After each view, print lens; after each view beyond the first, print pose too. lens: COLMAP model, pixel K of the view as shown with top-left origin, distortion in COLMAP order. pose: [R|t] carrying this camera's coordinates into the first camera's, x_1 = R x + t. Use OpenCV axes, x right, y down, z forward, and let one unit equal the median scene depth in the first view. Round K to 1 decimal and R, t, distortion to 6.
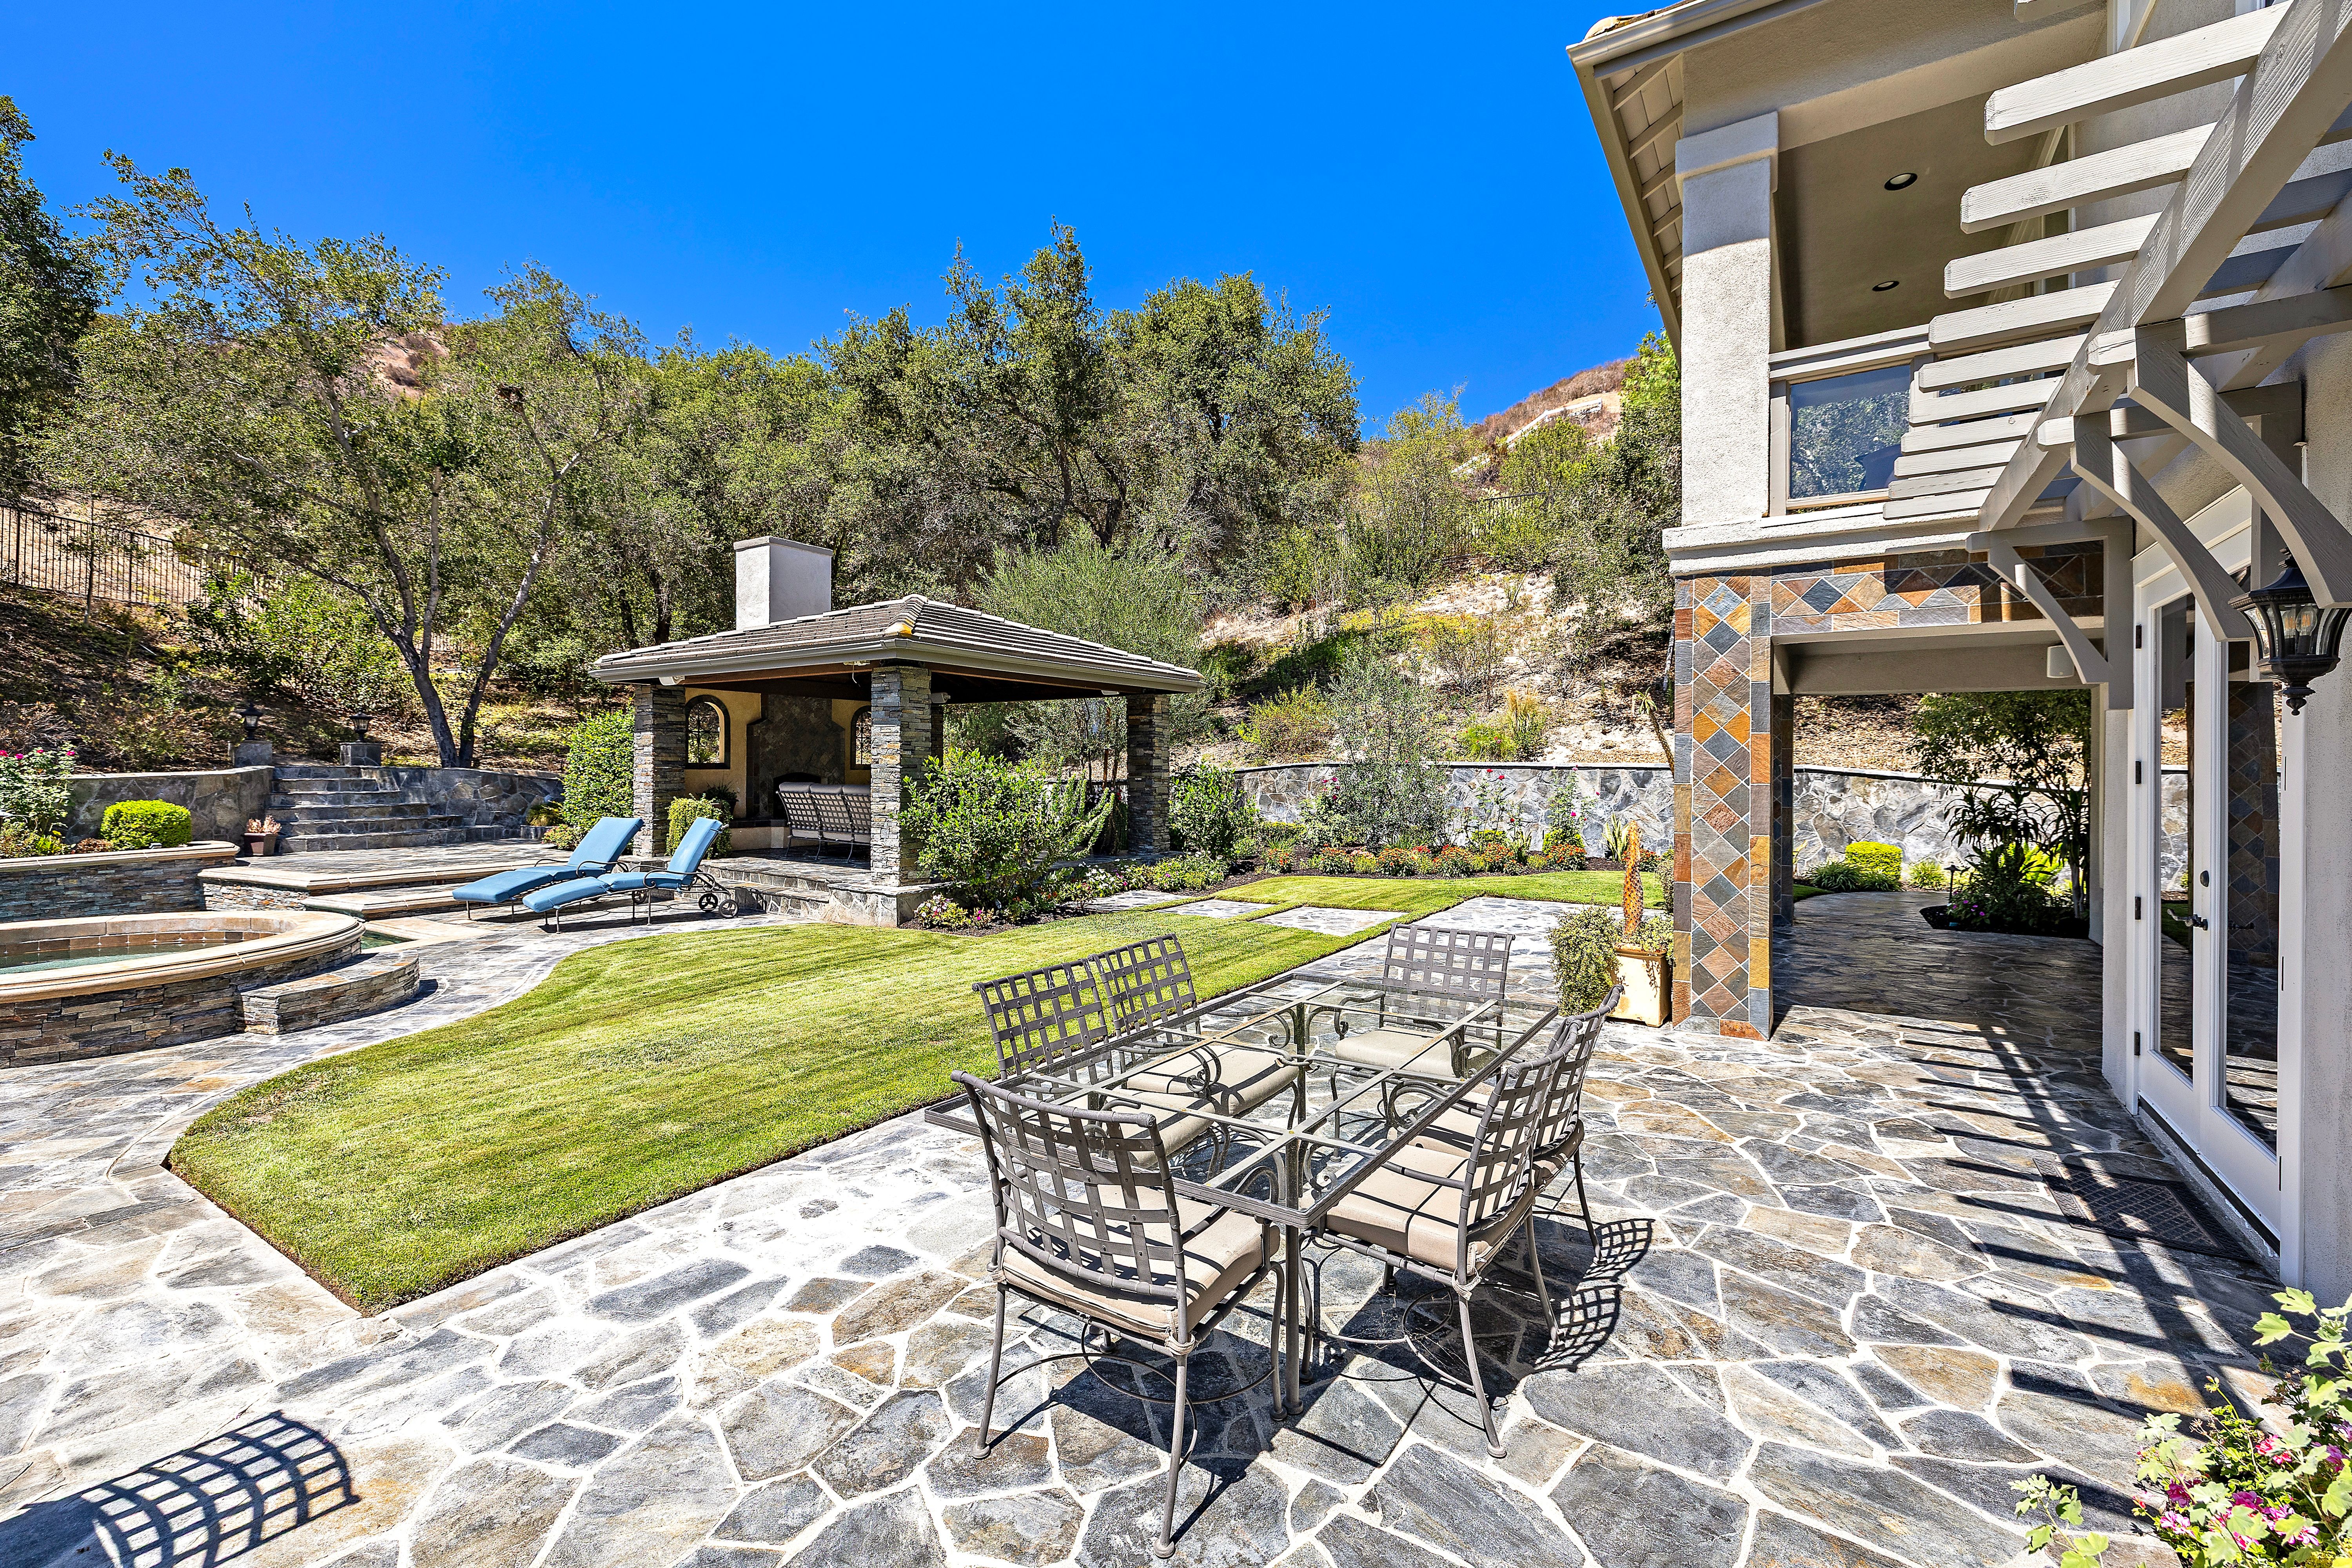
lens RADIAL K [[999.8, 0, 1165.9], [0, 999.8, 771.0], [0, 0, 1]] dist [0.006086, 0.000065]
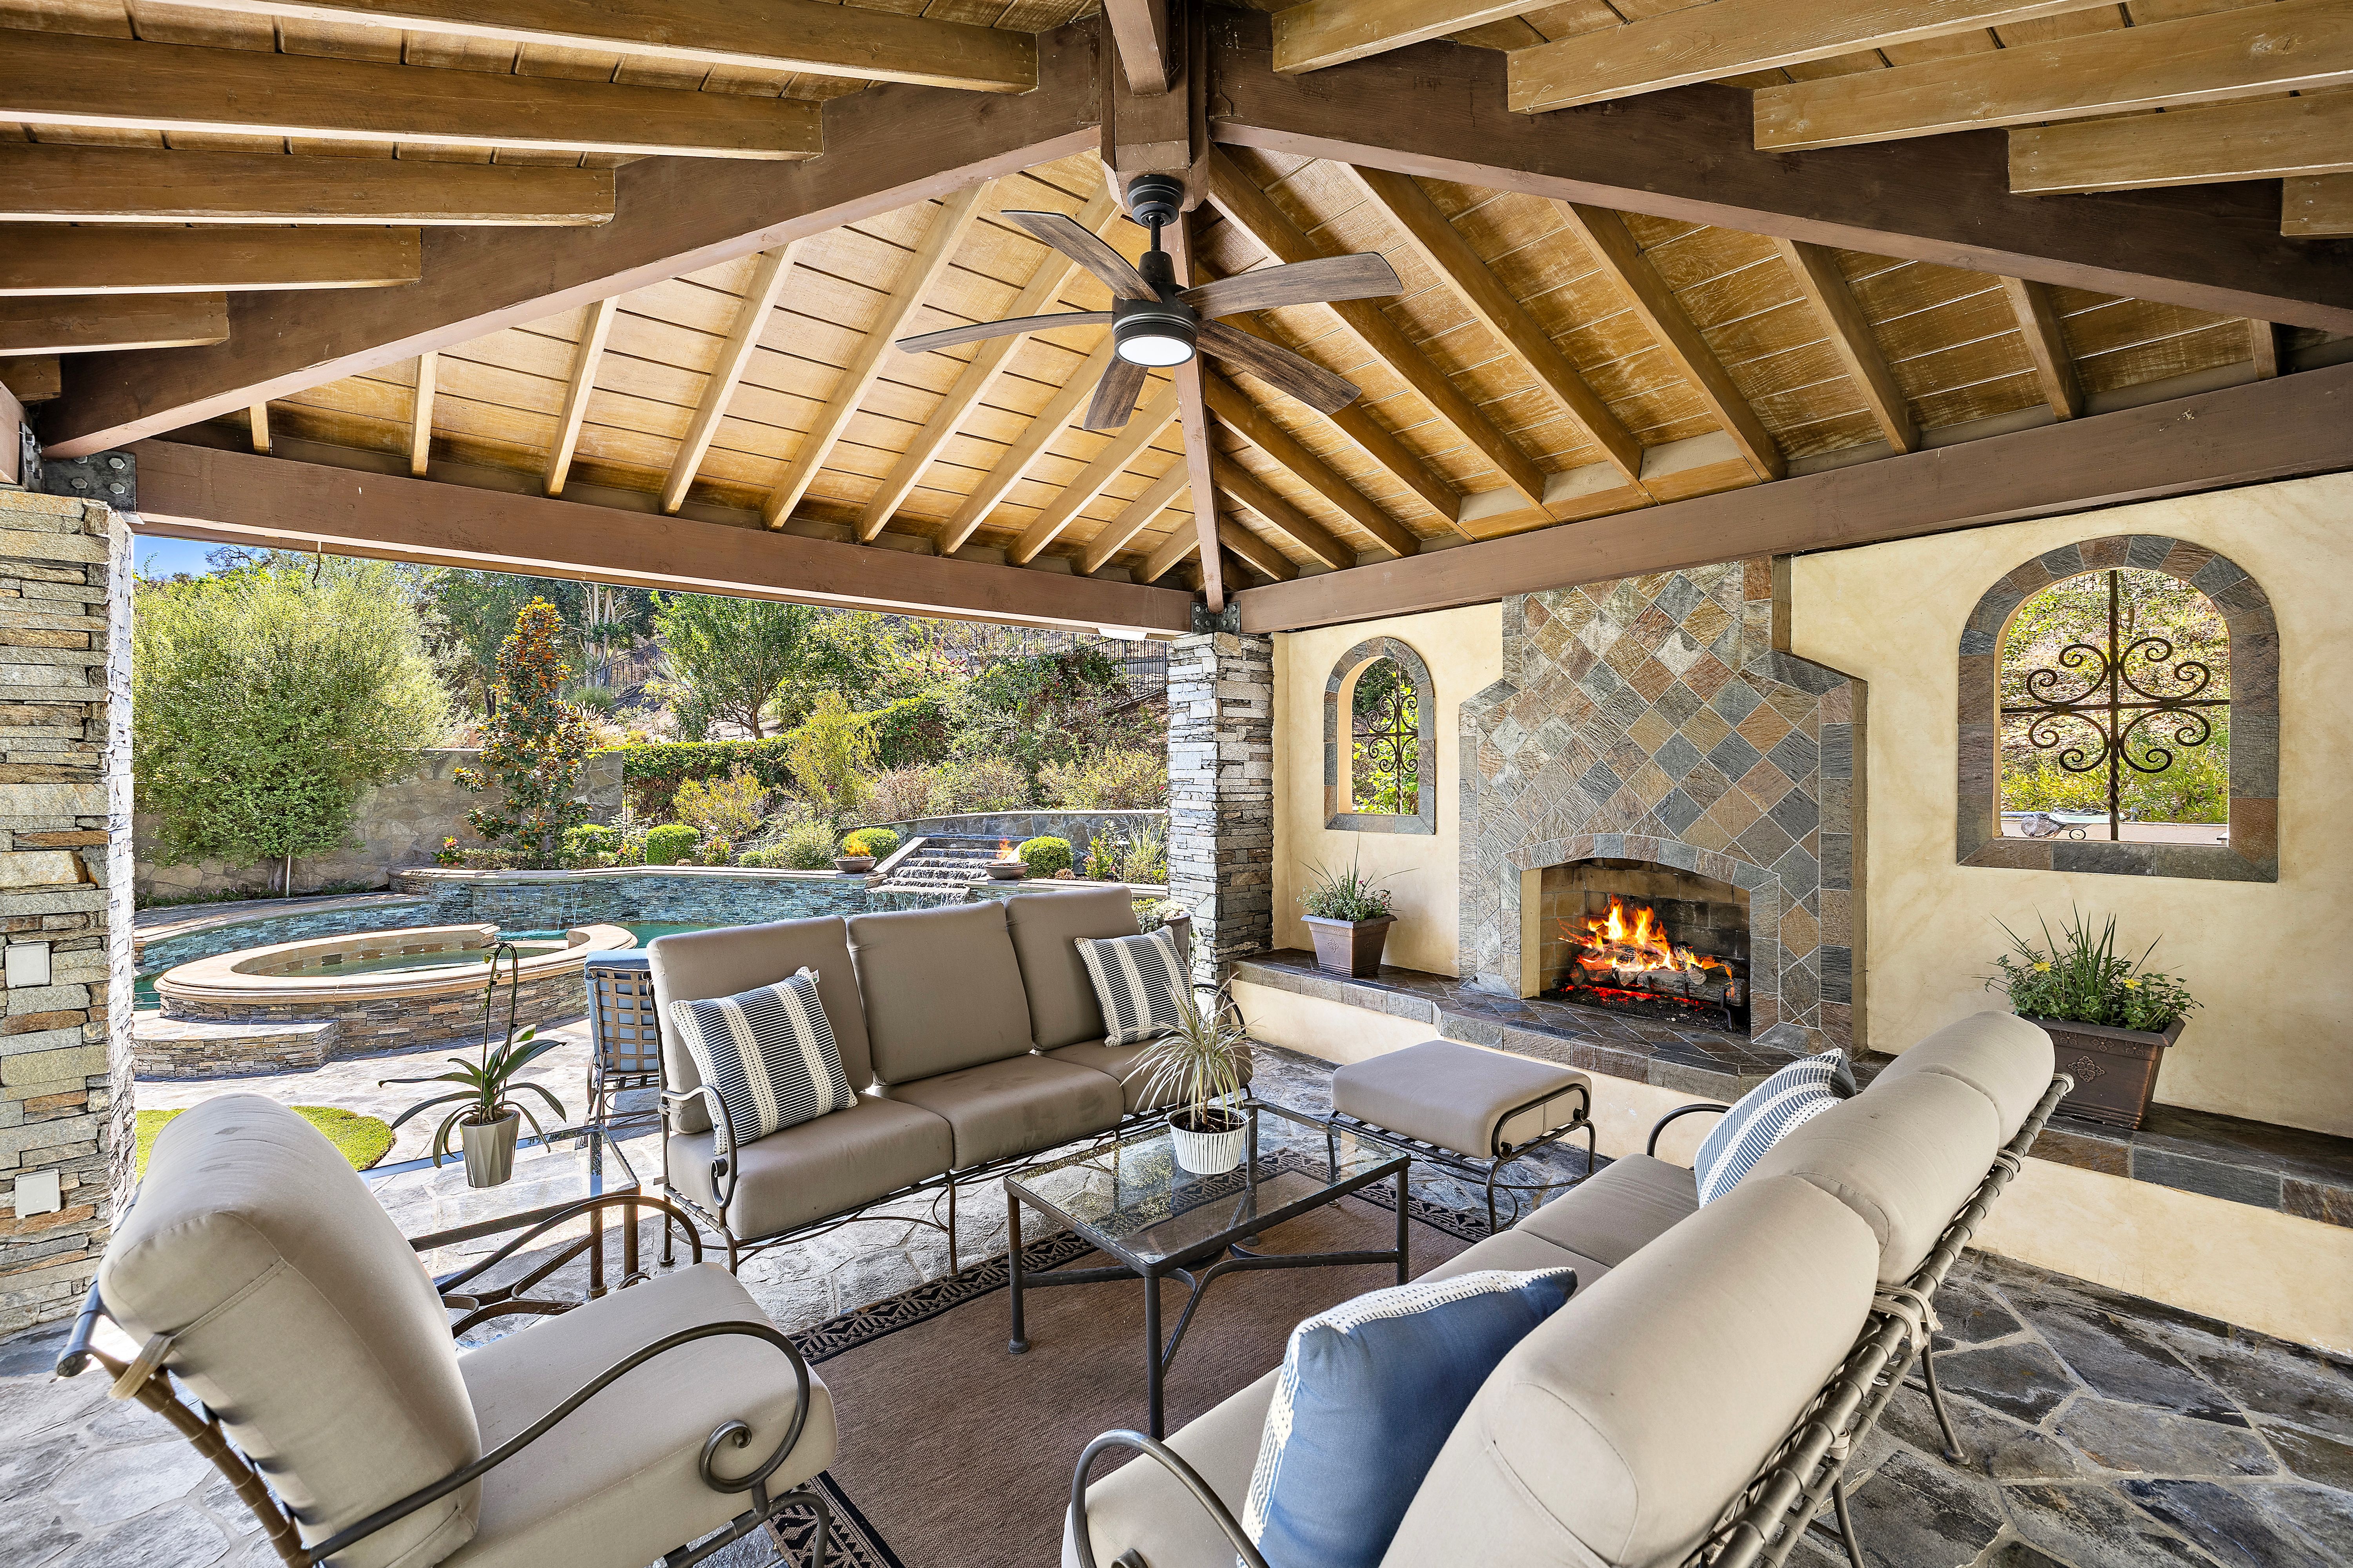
lens RADIAL K [[1000.2, 0, 1177.9], [0, 1000.2, 774.5], [0, 0, 1]] dist [0.006086, 0.000065]
pose [[-0.302567, -0.002895, -0.953124, -0.087863], [-0.000112, 0.999995, -0.003002, -0.027249], [0.953128, -0.000801, -0.302566, 1.247735]]
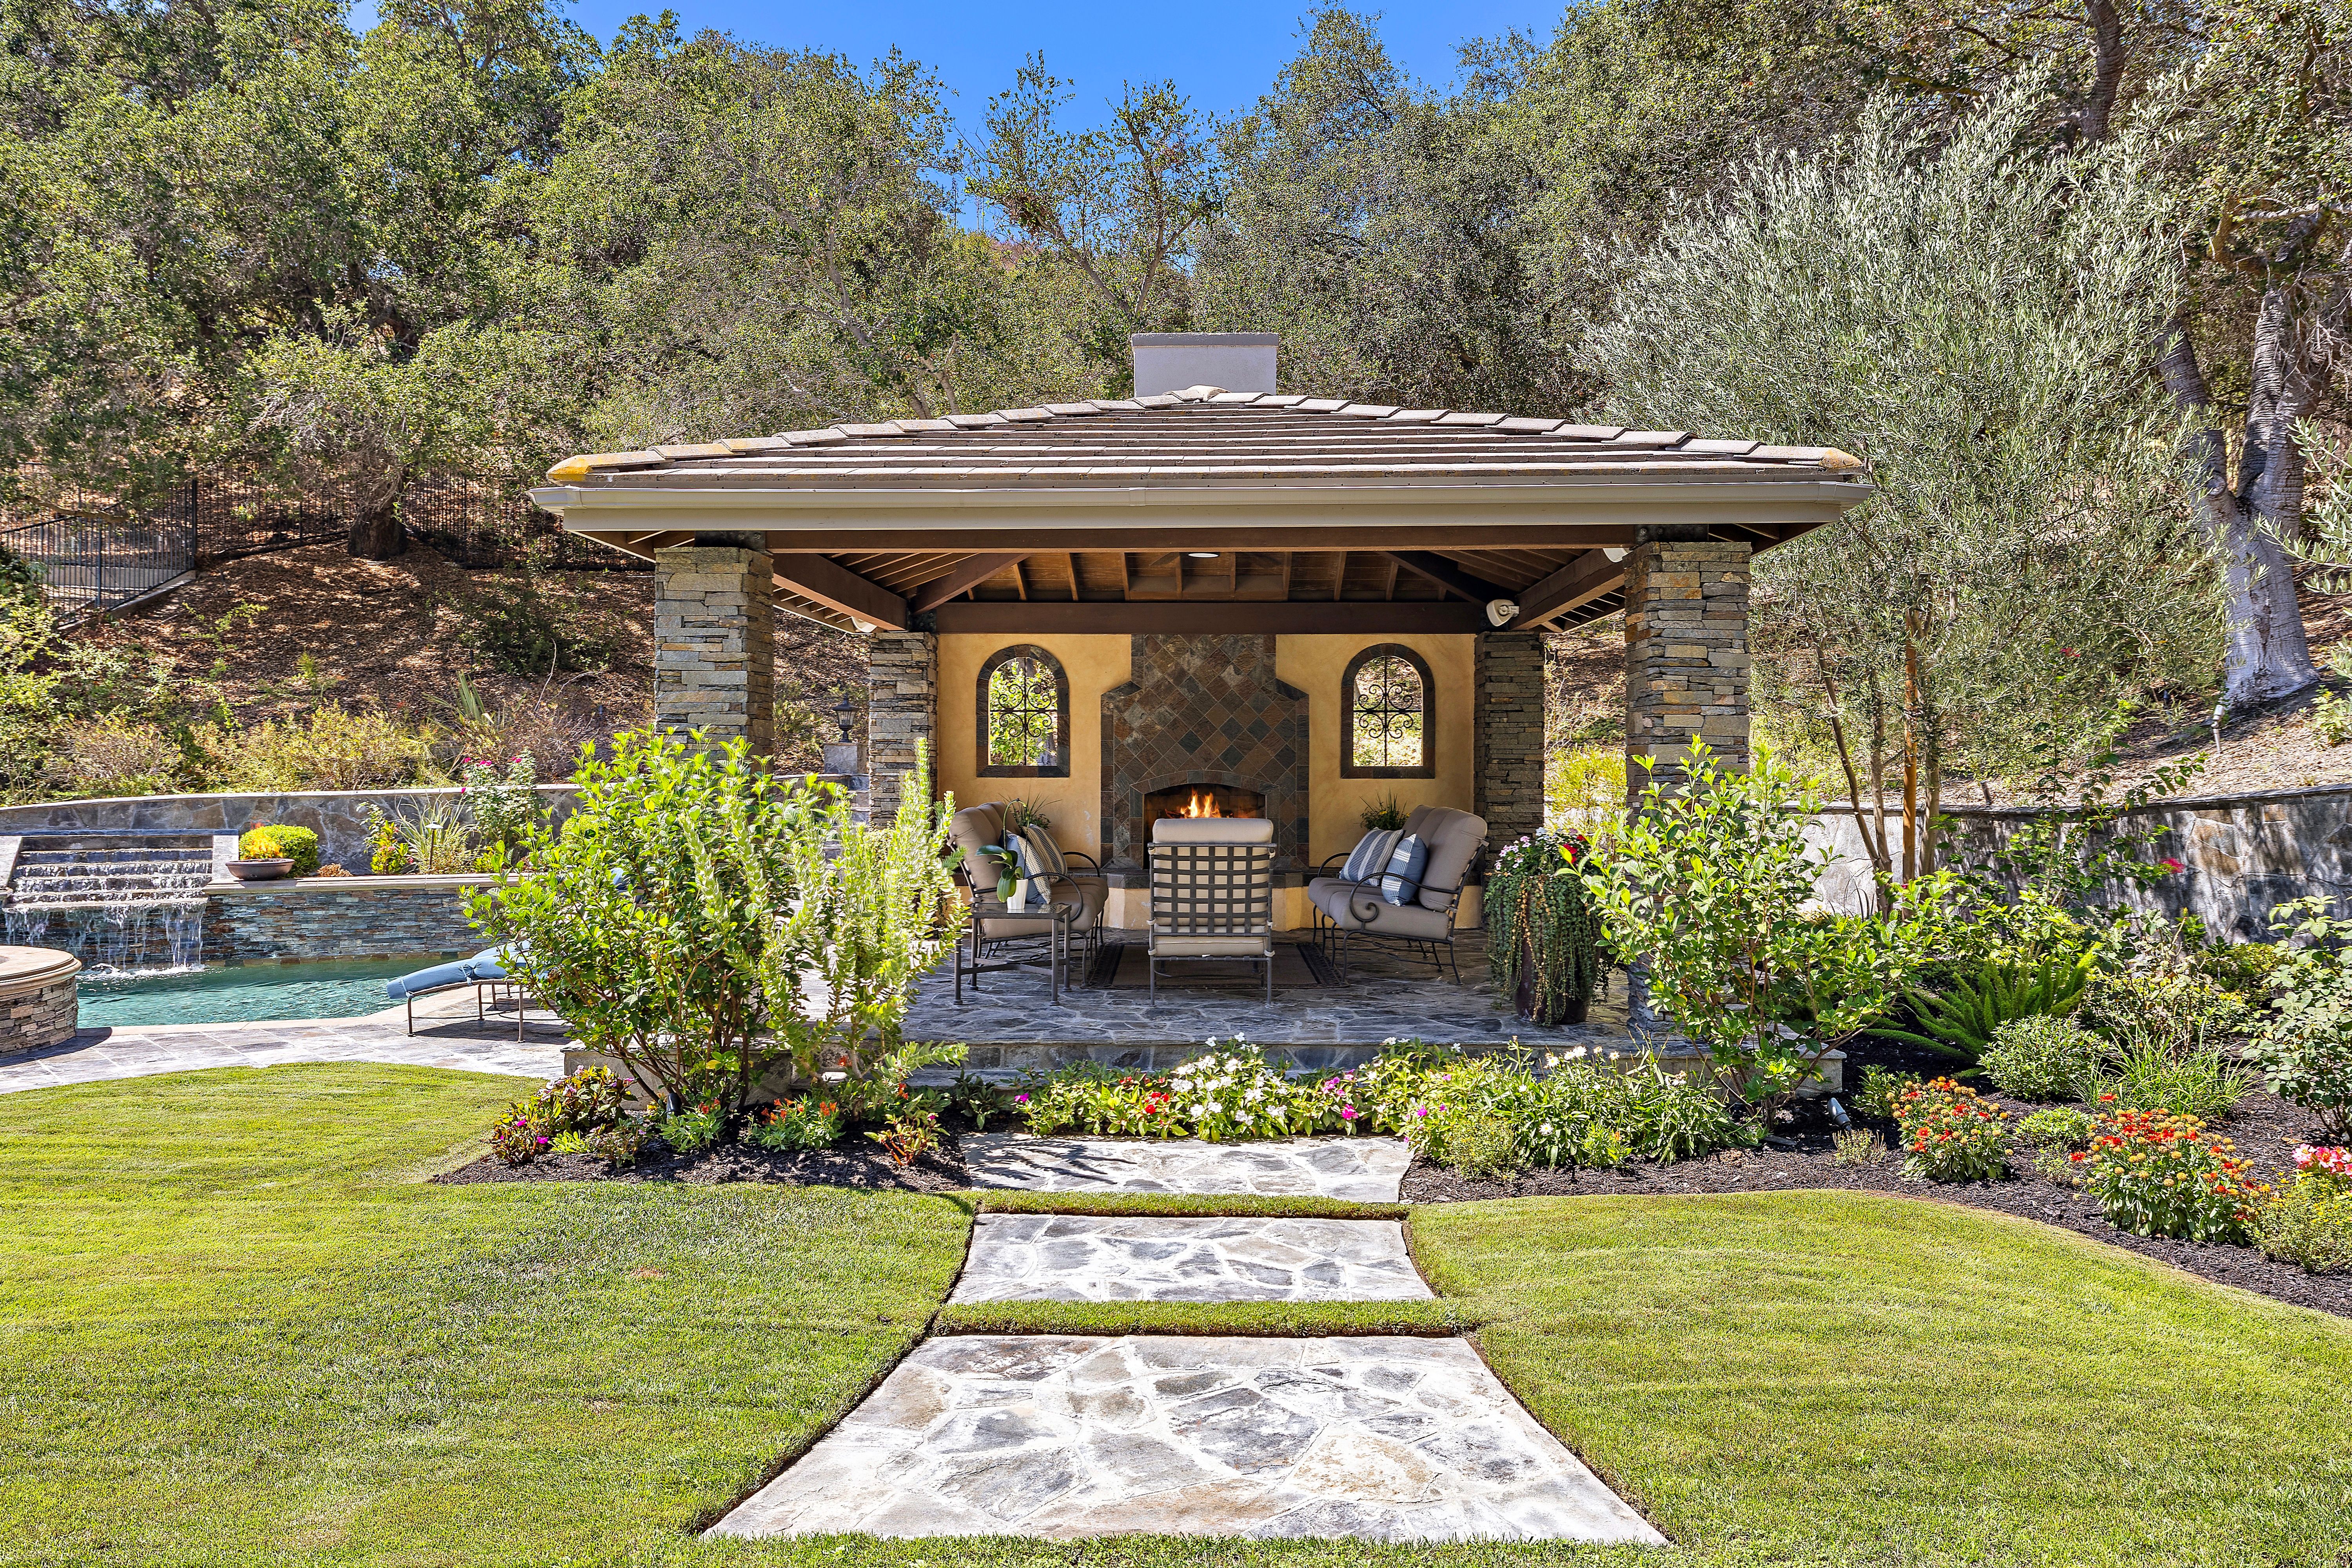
lens RADIAL K [[1607.6, 0, 1168.1], [0, 1607.6, 780.1], [0, 0, 1]] dist [-0.004449, 0.006265]
pose [[0.523517, -0.000048, -0.852015, 0.420802], [0.000062, 1.000000, -0.000019, -0.000198], [0.852015, -0.000043, 0.523517, 0.713467]]
